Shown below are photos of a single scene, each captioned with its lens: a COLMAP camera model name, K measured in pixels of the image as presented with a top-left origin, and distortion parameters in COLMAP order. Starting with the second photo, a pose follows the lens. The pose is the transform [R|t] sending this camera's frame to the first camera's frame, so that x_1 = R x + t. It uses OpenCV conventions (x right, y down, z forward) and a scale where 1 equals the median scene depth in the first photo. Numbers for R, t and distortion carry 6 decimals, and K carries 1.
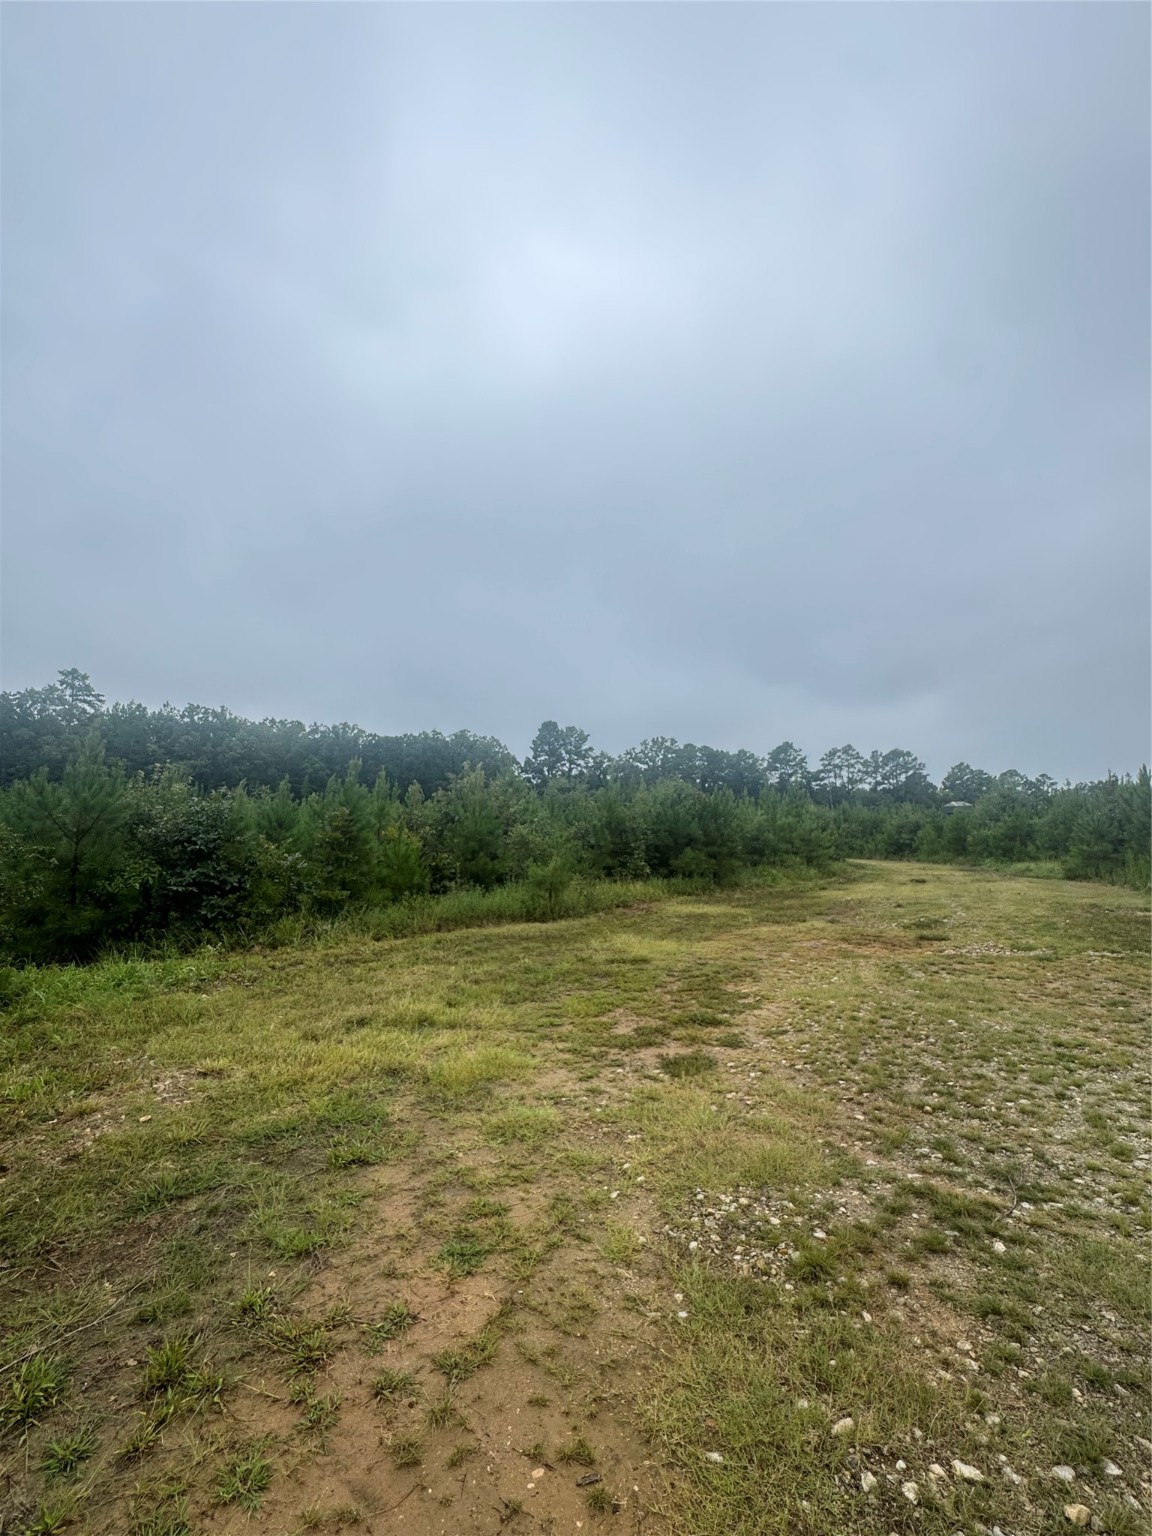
lens RADIAL K [[678.1, 0, 579.6], [0, 678.1, 770.6], [0, 0, 1]] dist [-0.000285, 0.000089]
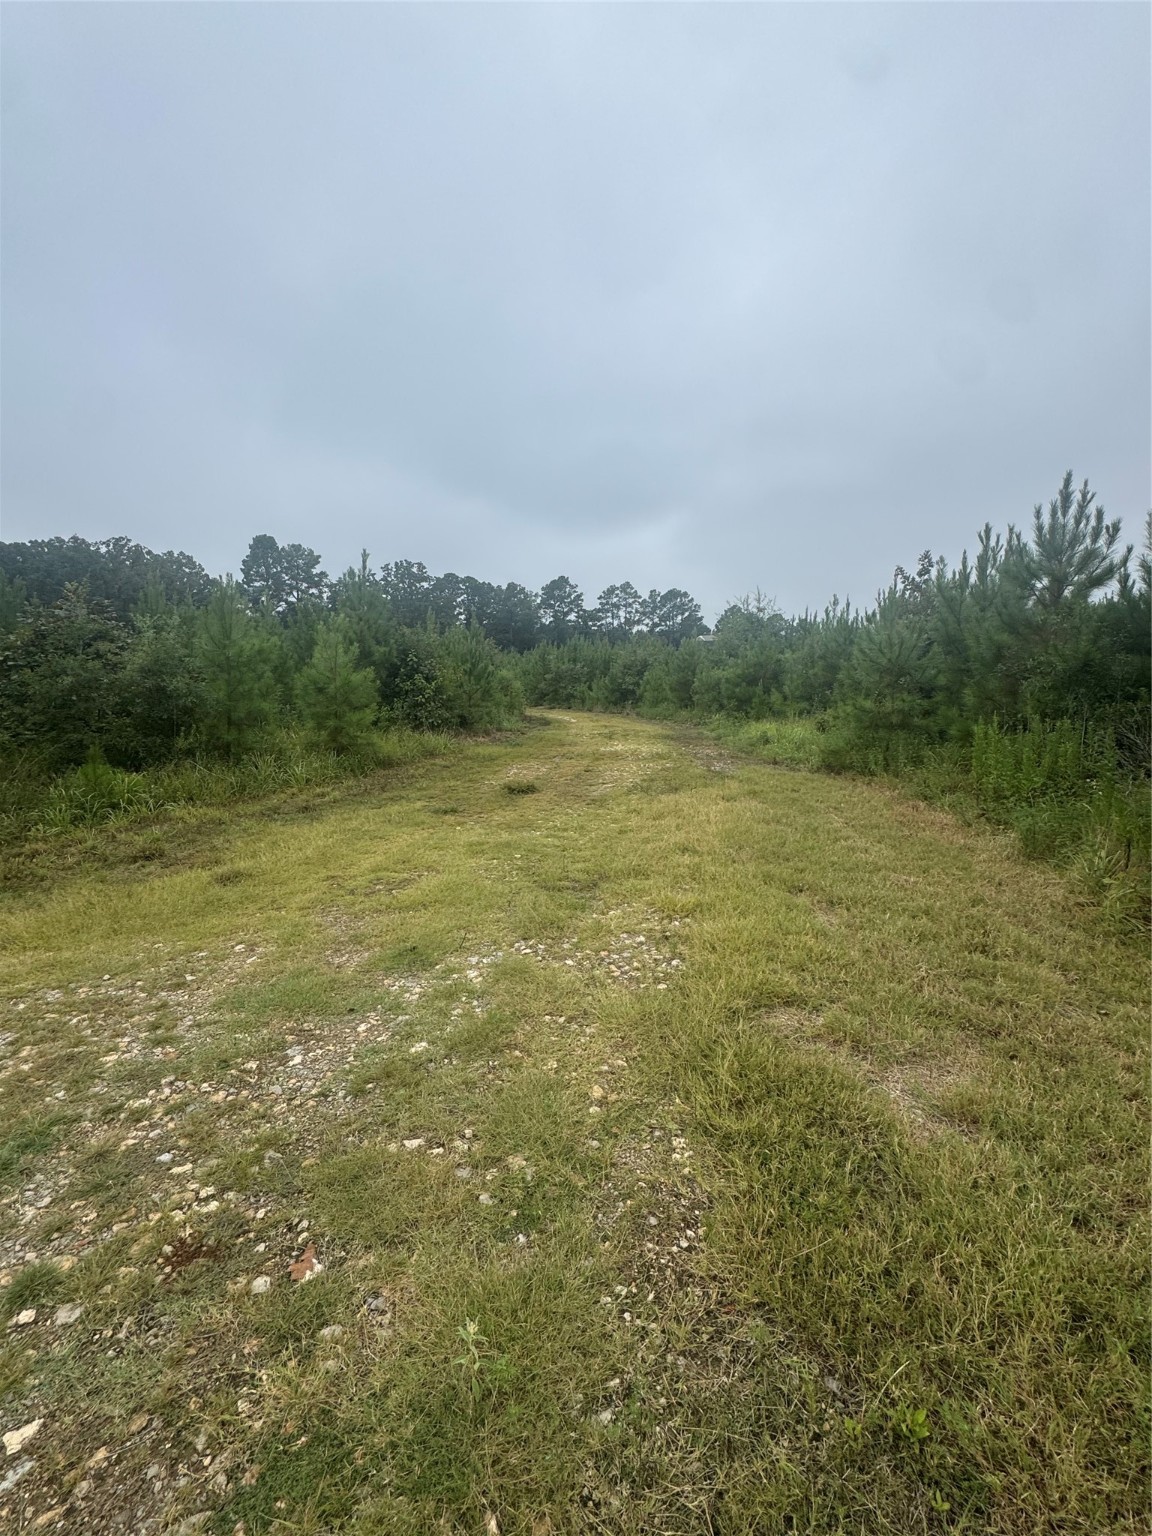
lens RADIAL K [[678.1, 0, 574.0], [0, 678.1, 766.1], [0, 0, 1]] dist [-0.000285, 0.000089]
pose [[0.961171, -0.040778, 0.272923, 0.065826], [-0.020224, 0.975952, 0.217044, 0.009193], [-0.275211, -0.214136, 0.937233, 0.094676]]
